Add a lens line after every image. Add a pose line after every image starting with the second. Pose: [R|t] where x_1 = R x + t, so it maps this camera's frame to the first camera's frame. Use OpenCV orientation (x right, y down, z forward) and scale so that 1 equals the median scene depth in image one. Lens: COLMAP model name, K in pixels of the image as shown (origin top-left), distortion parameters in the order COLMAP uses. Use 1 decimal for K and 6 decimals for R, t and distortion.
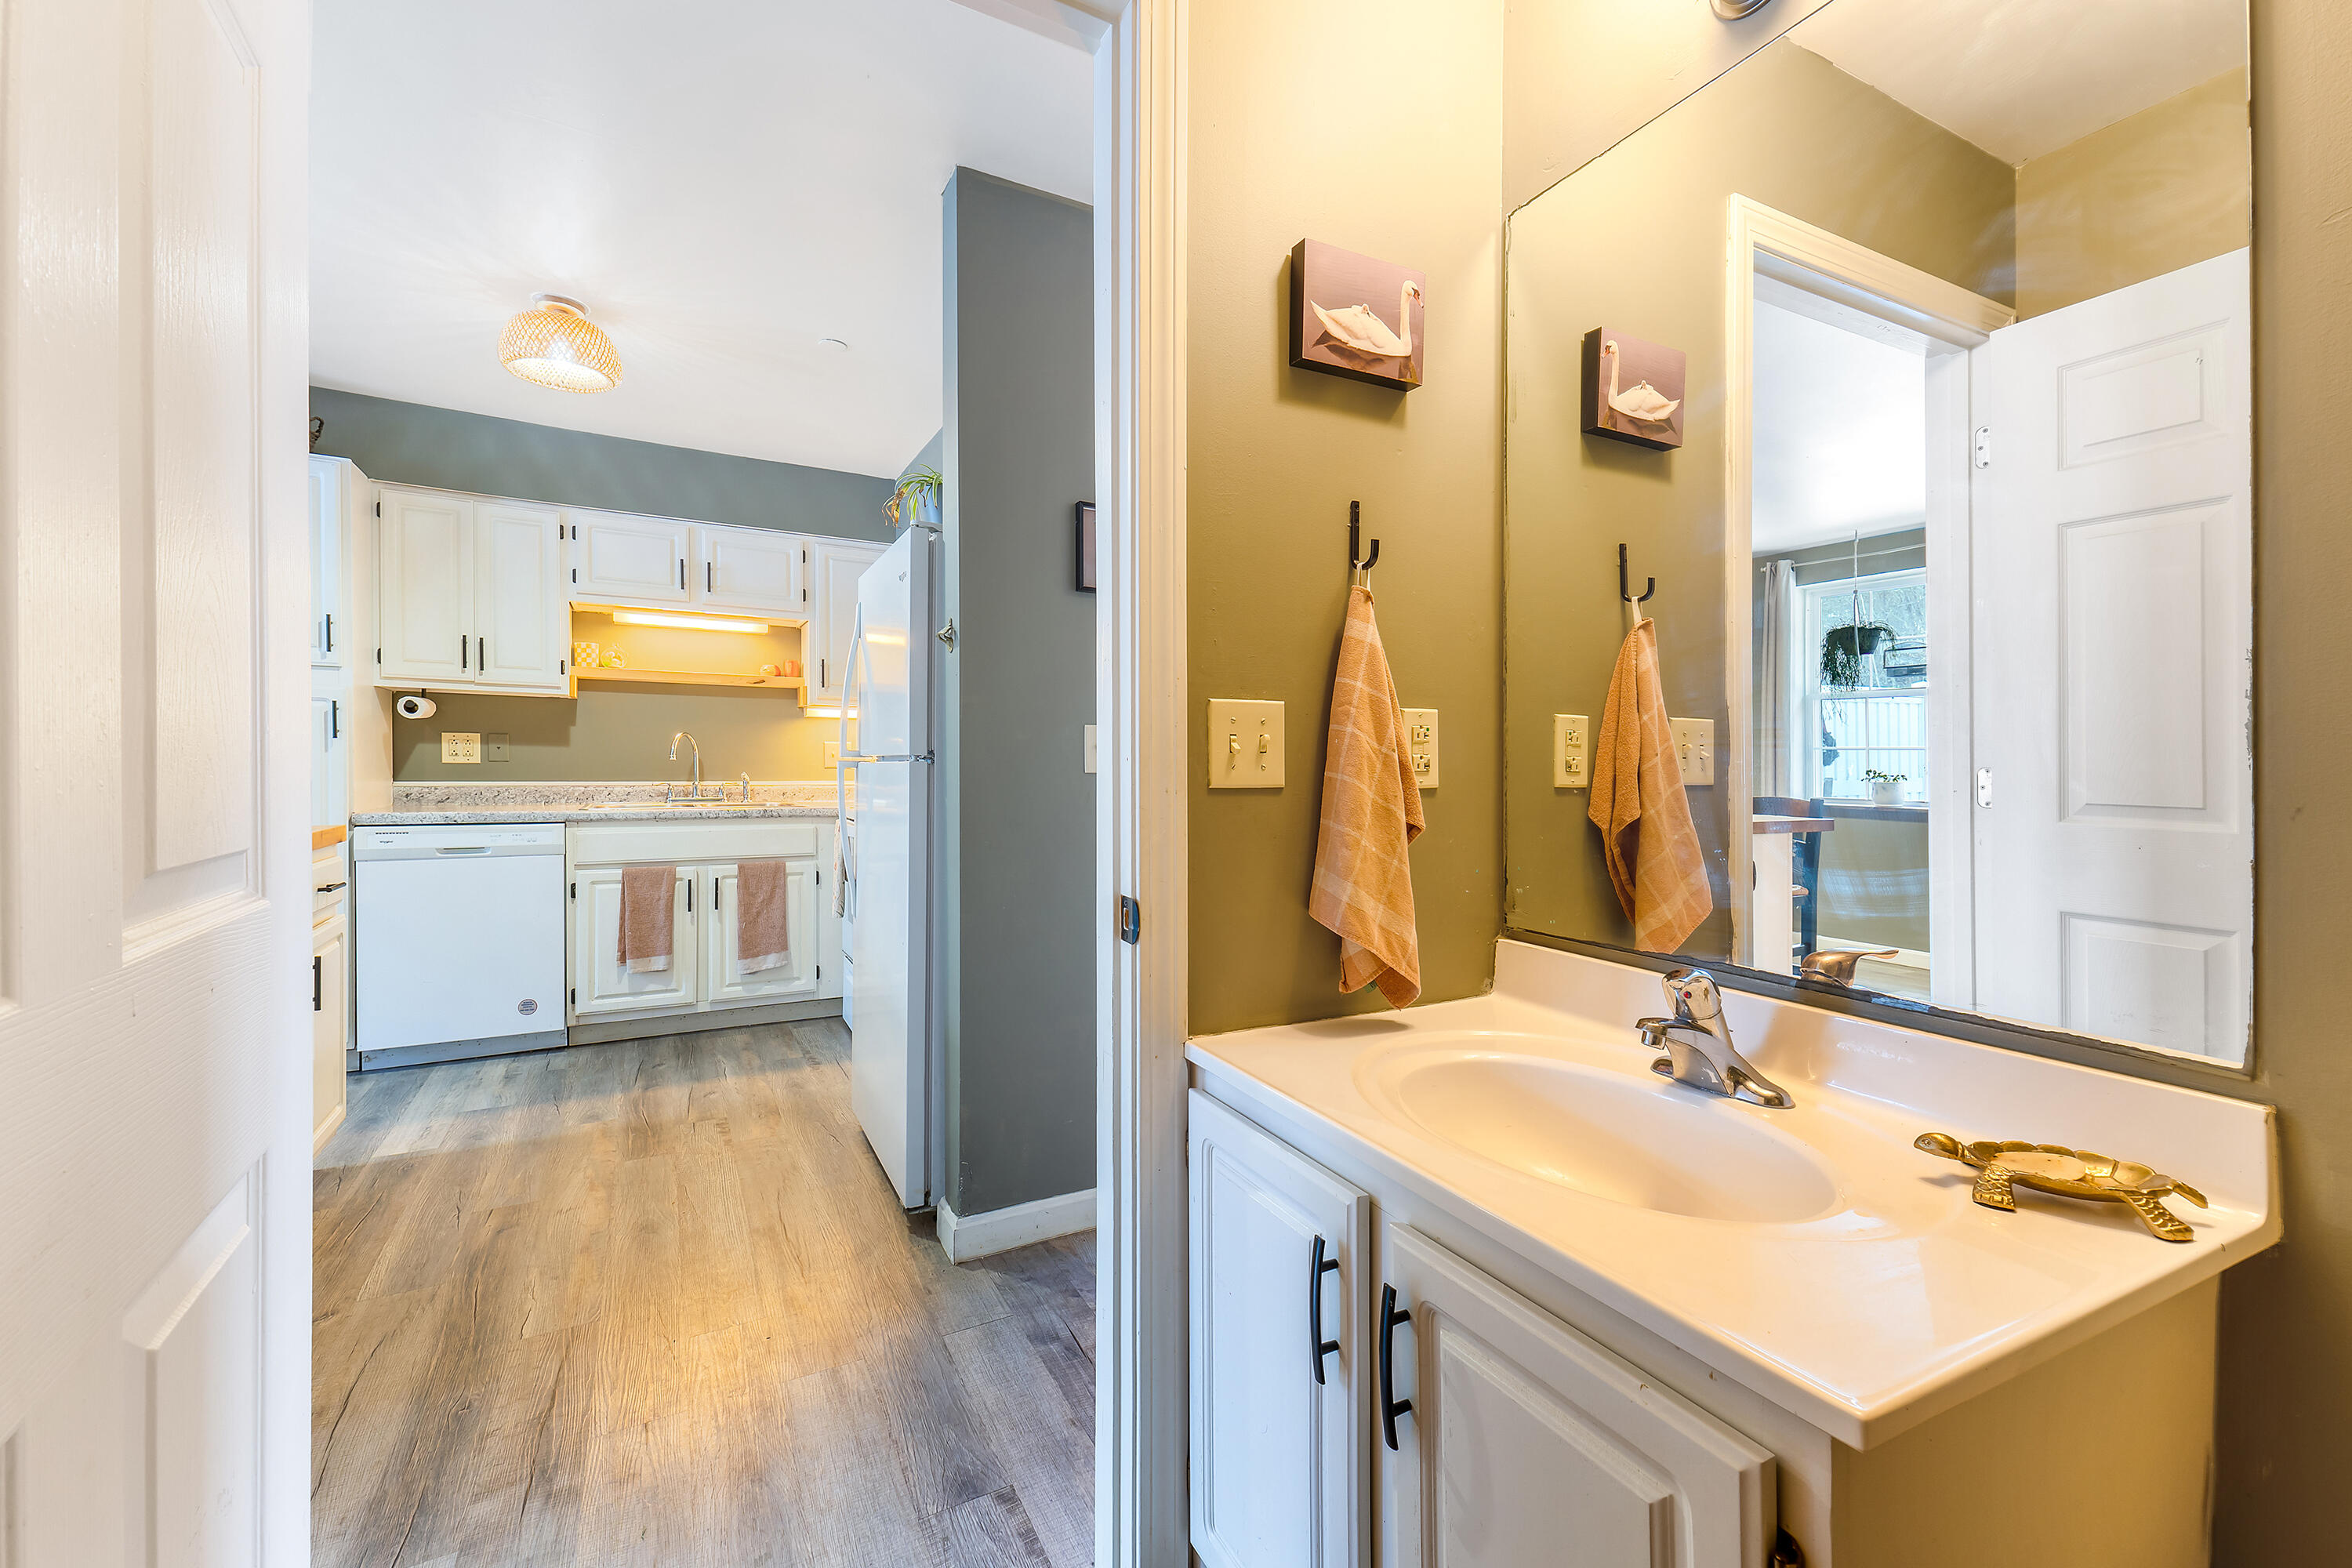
lens RADIAL K [[952.9, 0, 1204.4], [0, 952.9, 786.4], [0, 0, 1]] dist [0.019122, 0.000992]
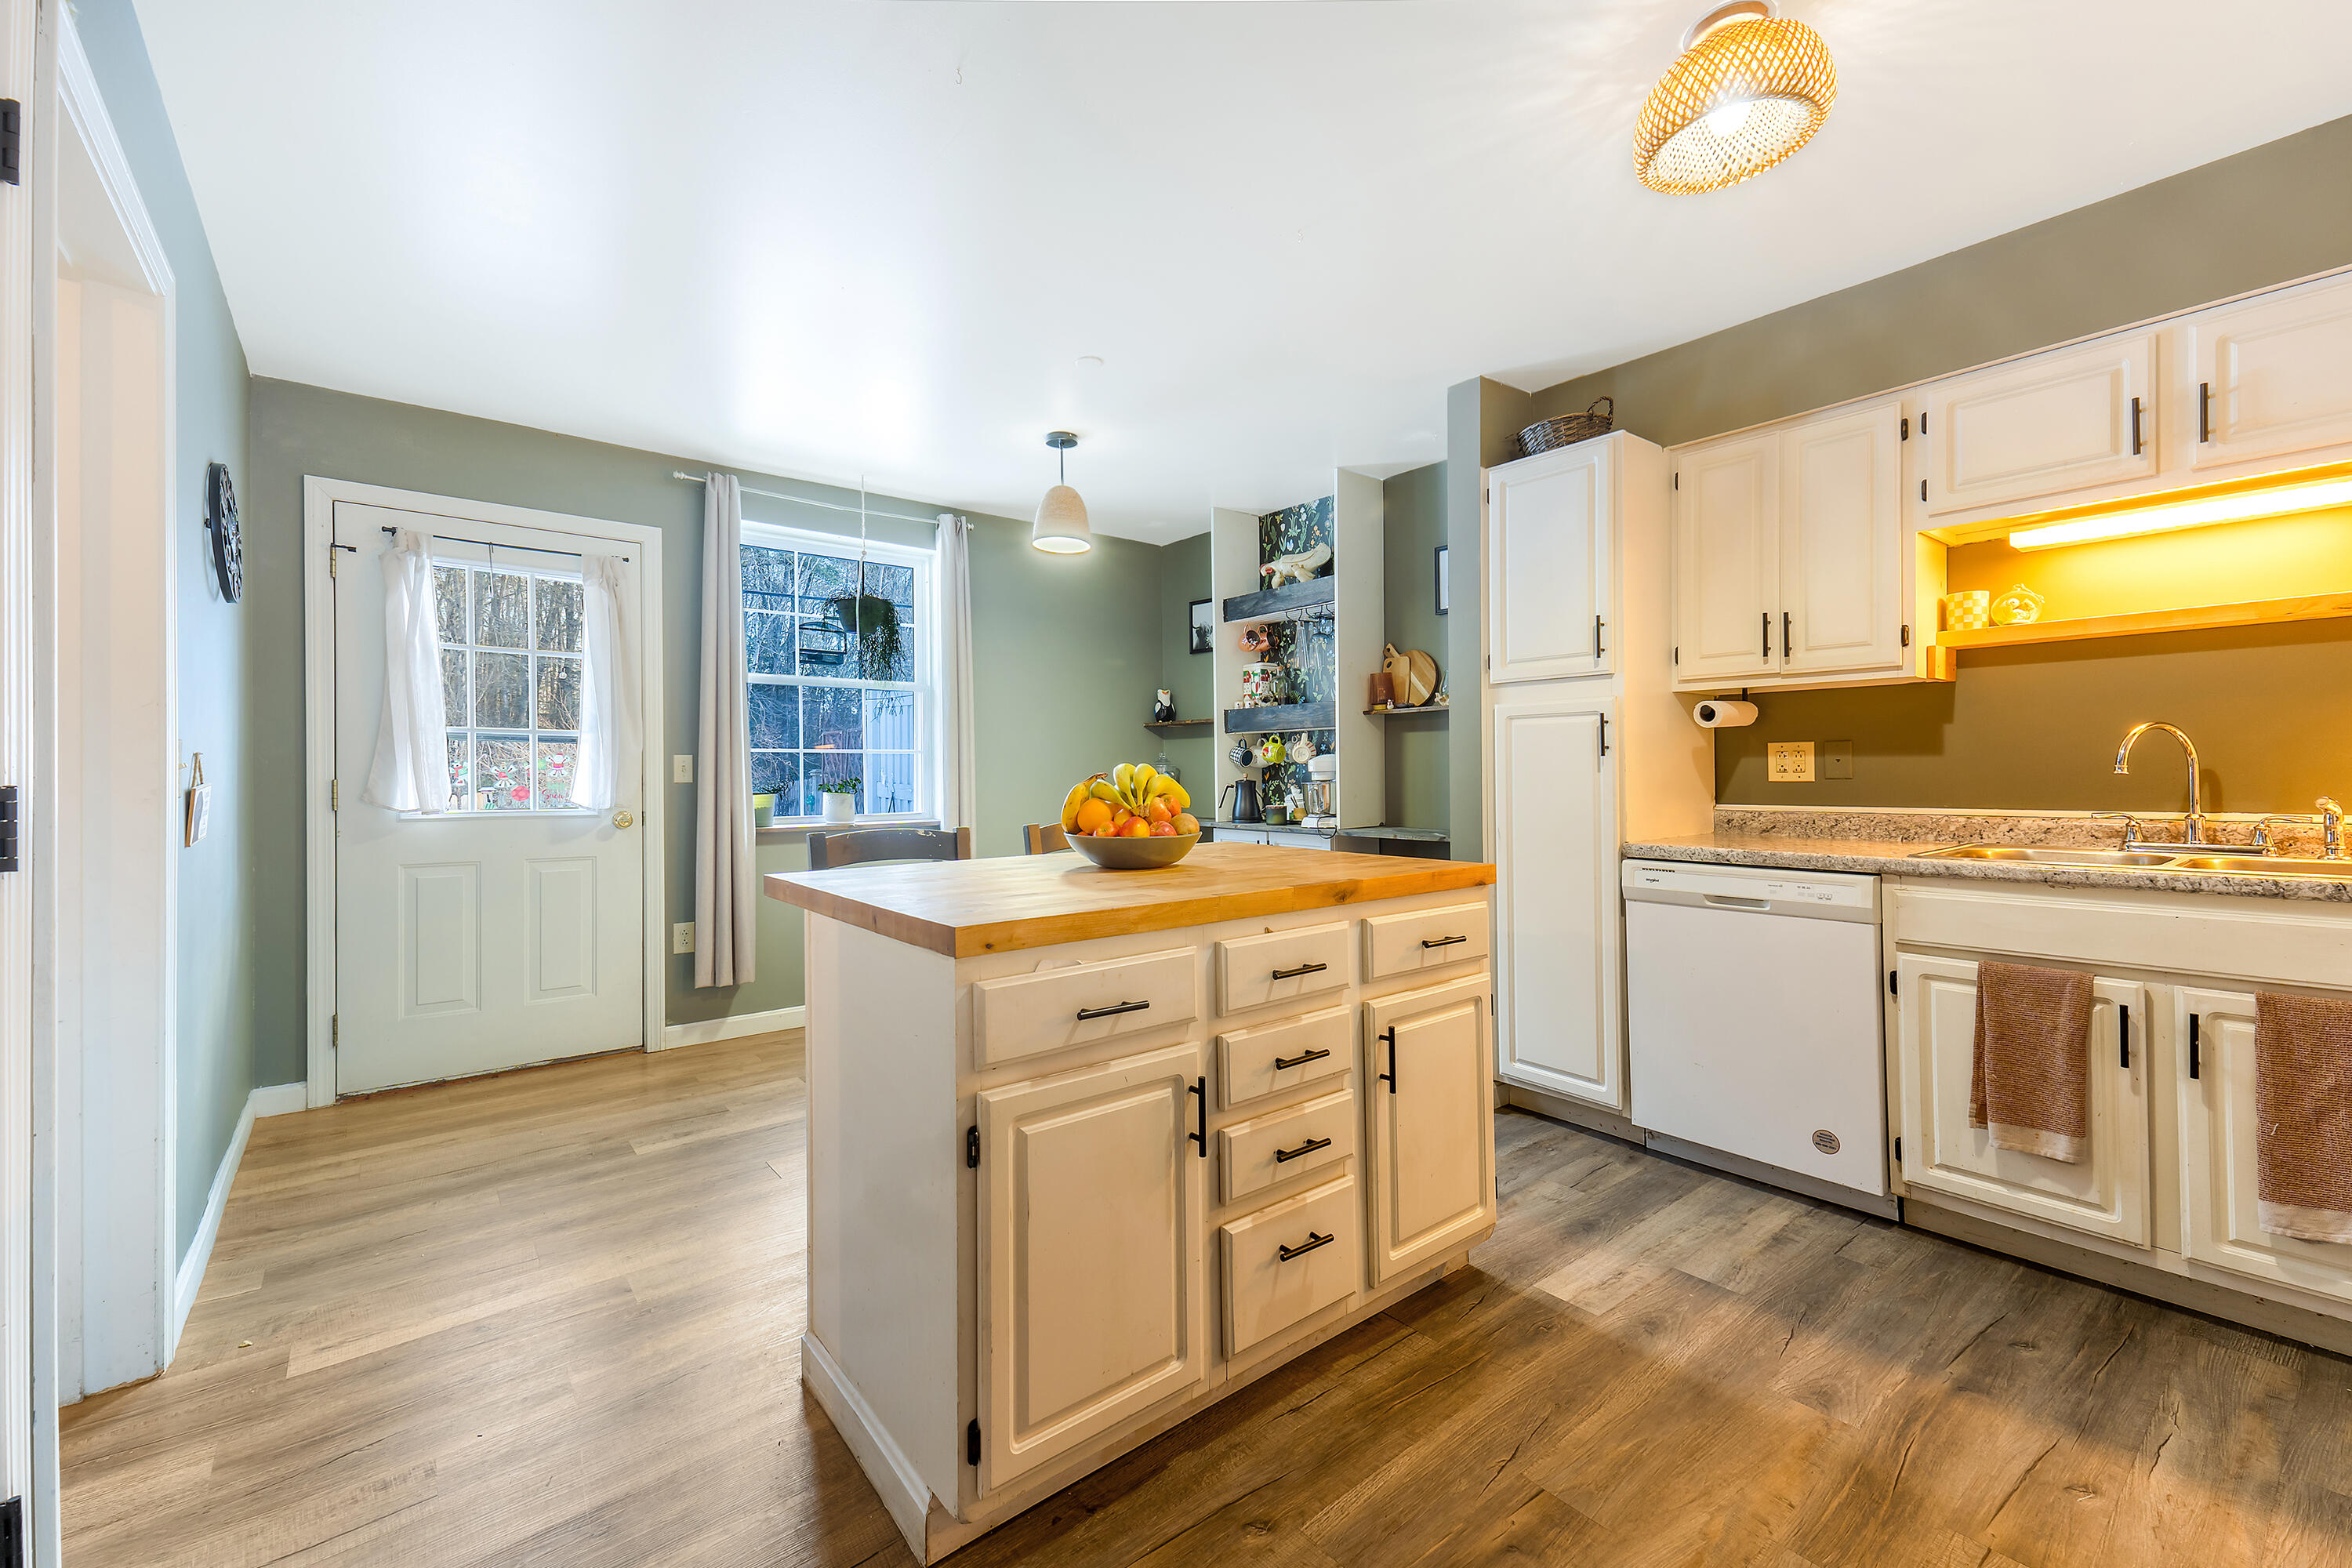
lens RADIAL K [[952.9, 0, 1168.0], [0, 952.9, 773.6], [0, 0, 1]] dist [0.019122, 0.000992]
pose [[0.134671, -0.008057, -0.990858, -0.083674], [-0.012829, 0.999869, -0.009874, -0.016891], [0.990807, 0.014041, 0.134550, 0.417244]]
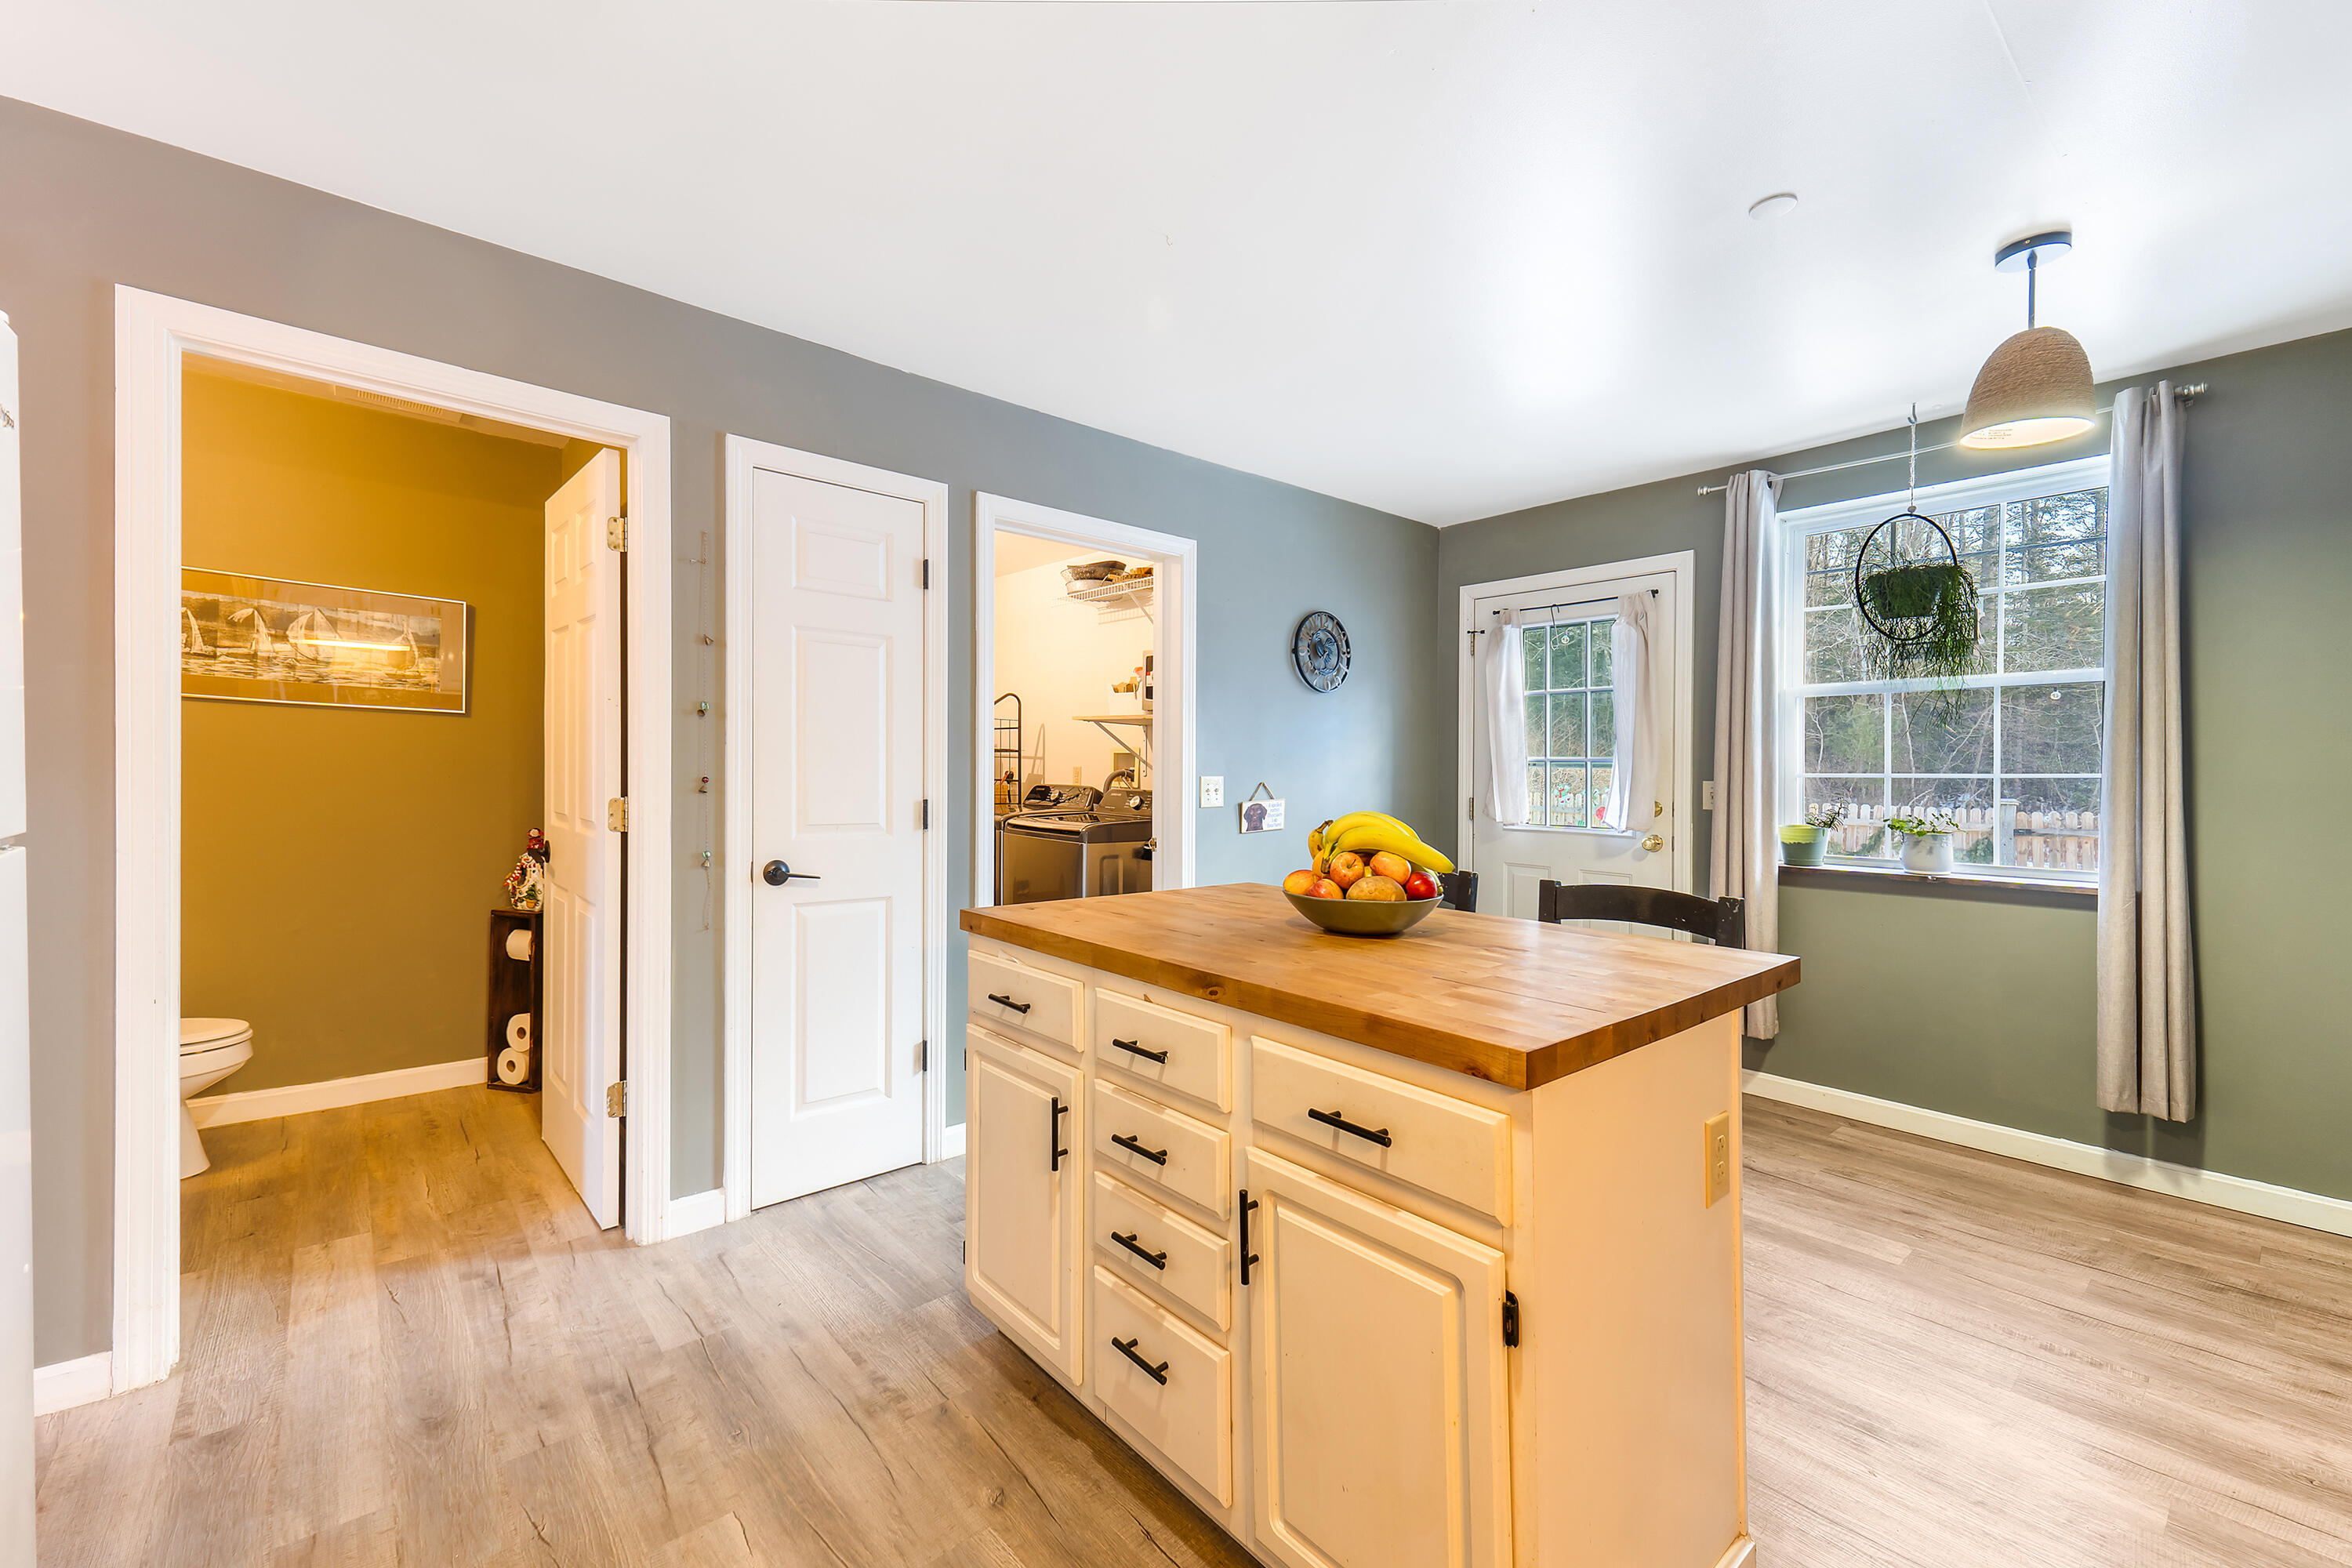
lens RADIAL K [[952.9, 0, 1158.2], [0, 952.9, 791.1], [0, 0, 1]] dist [0.019122, 0.000992]
pose [[-0.987026, -0.016402, -0.159720, -0.492451], [-0.022736, 0.999022, 0.037911, -0.058081], [0.158942, 0.041051, -0.986434, 0.978301]]
